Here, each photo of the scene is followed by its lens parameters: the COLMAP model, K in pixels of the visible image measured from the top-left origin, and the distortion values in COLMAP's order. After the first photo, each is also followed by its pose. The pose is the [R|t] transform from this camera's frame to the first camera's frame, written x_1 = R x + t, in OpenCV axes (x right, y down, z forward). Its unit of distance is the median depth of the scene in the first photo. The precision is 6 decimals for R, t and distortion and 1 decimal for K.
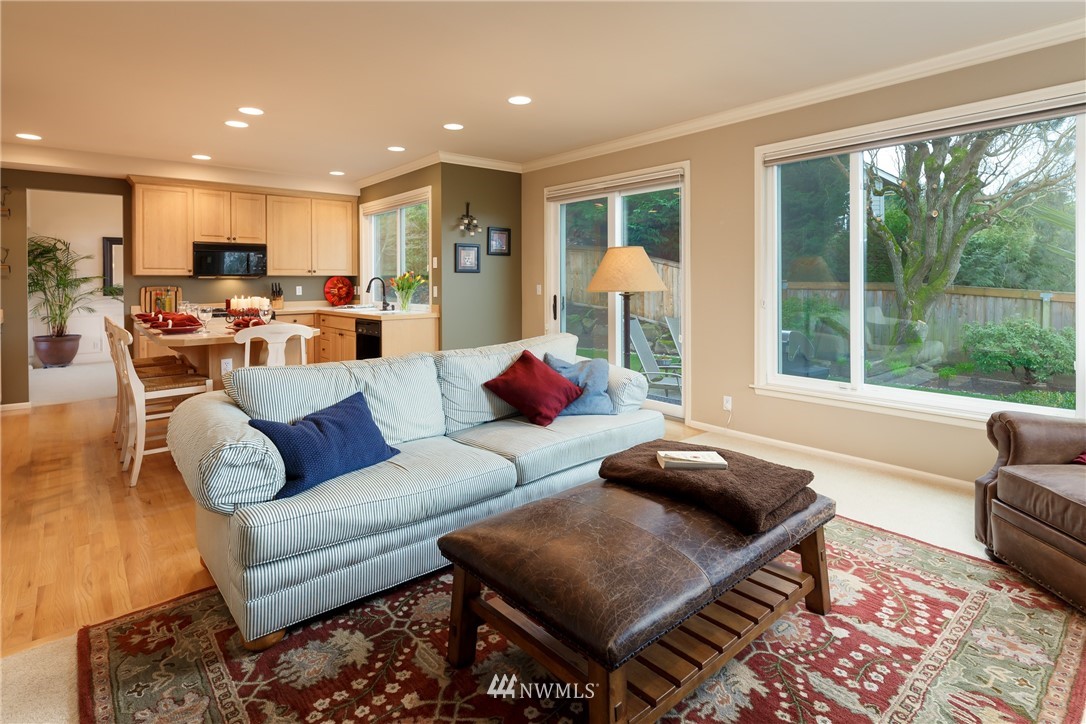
lens RADIAL K [[587.5, 0, 564.8], [0, 587.5, 274.7], [0, 0, 1]] dist [0.015262, -0.004274]
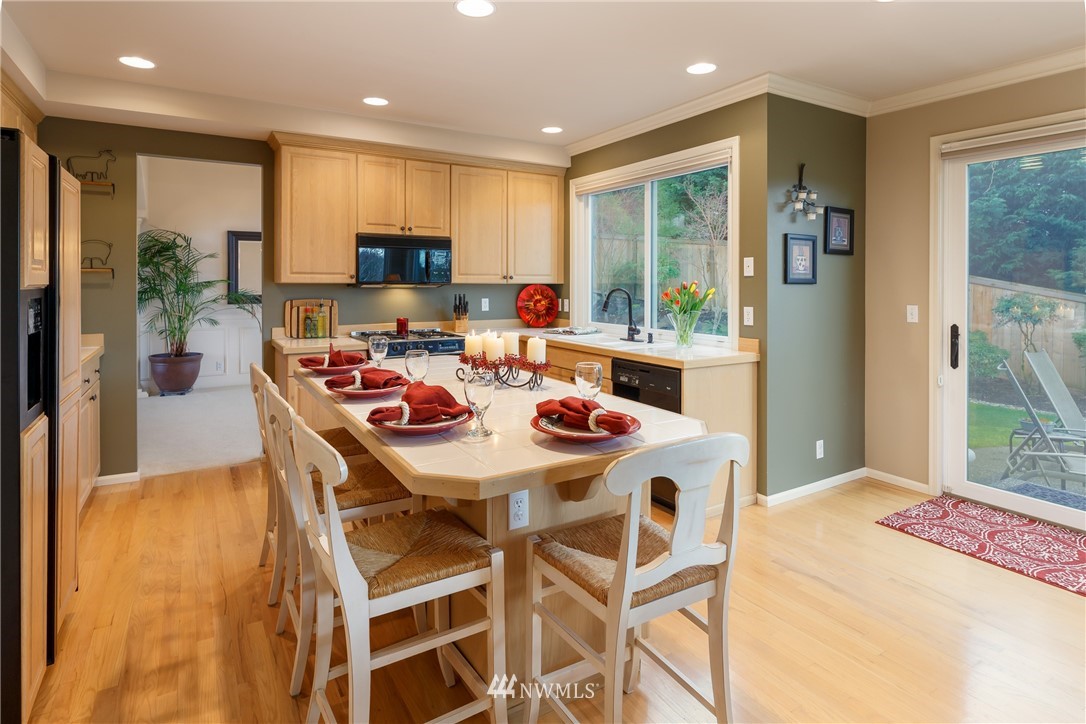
lens RADIAL K [[601.5, 0, 557.7], [0, 601.5, 274.9], [0, 0, 1]] dist [0.001563, 0.000997]
pose [[0.989473, 0.007340, -0.144533, -0.295795], [-0.007349, 0.999973, 0.000467, -0.010125], [0.144533, 0.000600, 0.989500, 0.347721]]
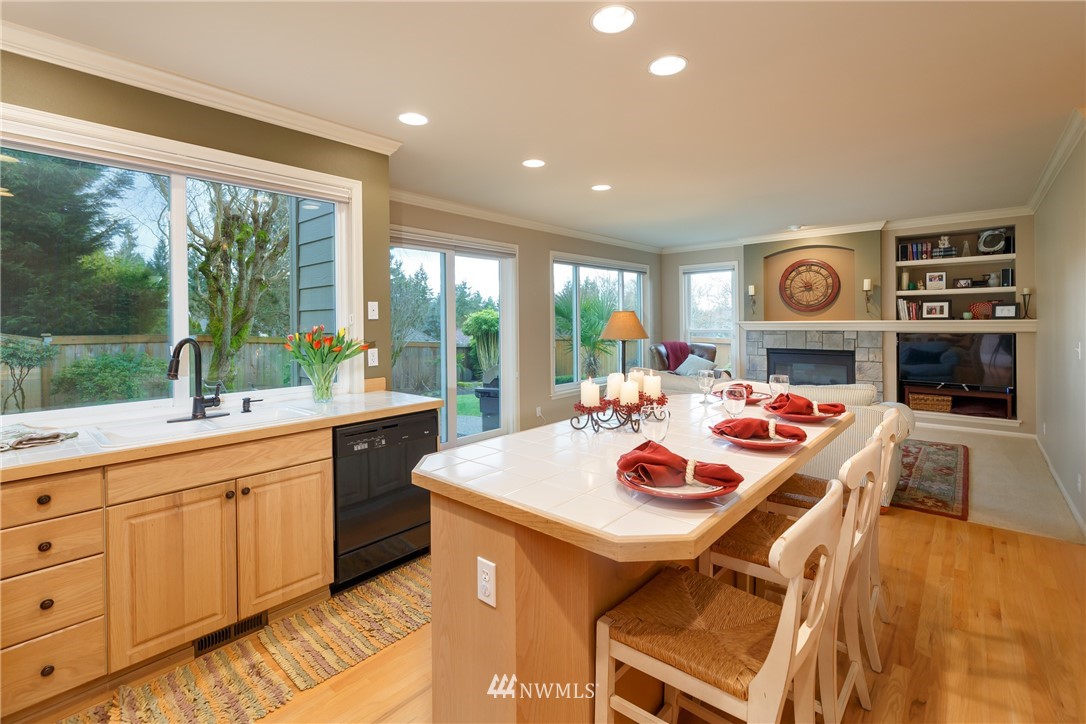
lens RADIAL K [[483.8, 0, 544.6], [0, 483.8, 325.9], [0, 0, 1]] dist [0.001629, 0.000046]
pose [[-0.150054, -0.001686, 0.988676, -0.690547], [0.000956, 0.999998, 0.001850, -0.004313], [-0.988677, 0.001223, -0.150052, 0.826129]]
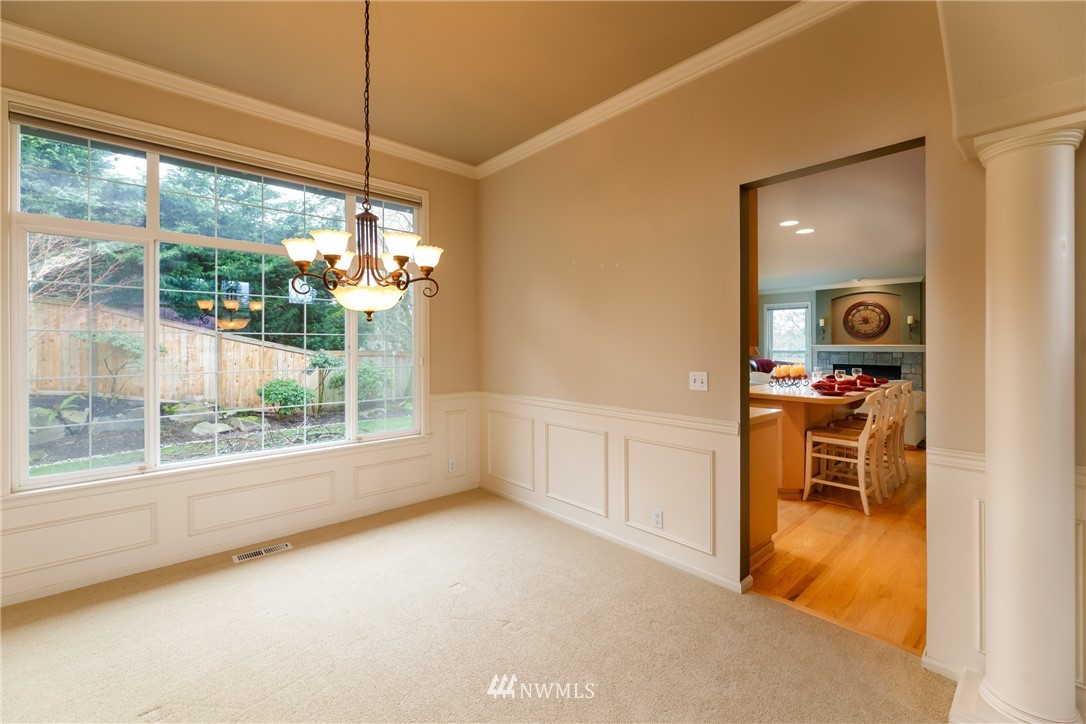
lens RADIAL K [[460.1, 0, 527.4], [0, 460.1, 345.3], [0, 0, 1]] dist [-0.007644, -0.000808]
pose [[-0.022683, 0.003053, 0.999738, -1.059398], [-0.007646, 0.999966, -0.003228, 0.000334], [-0.999713, -0.007717, -0.022659, 1.123525]]
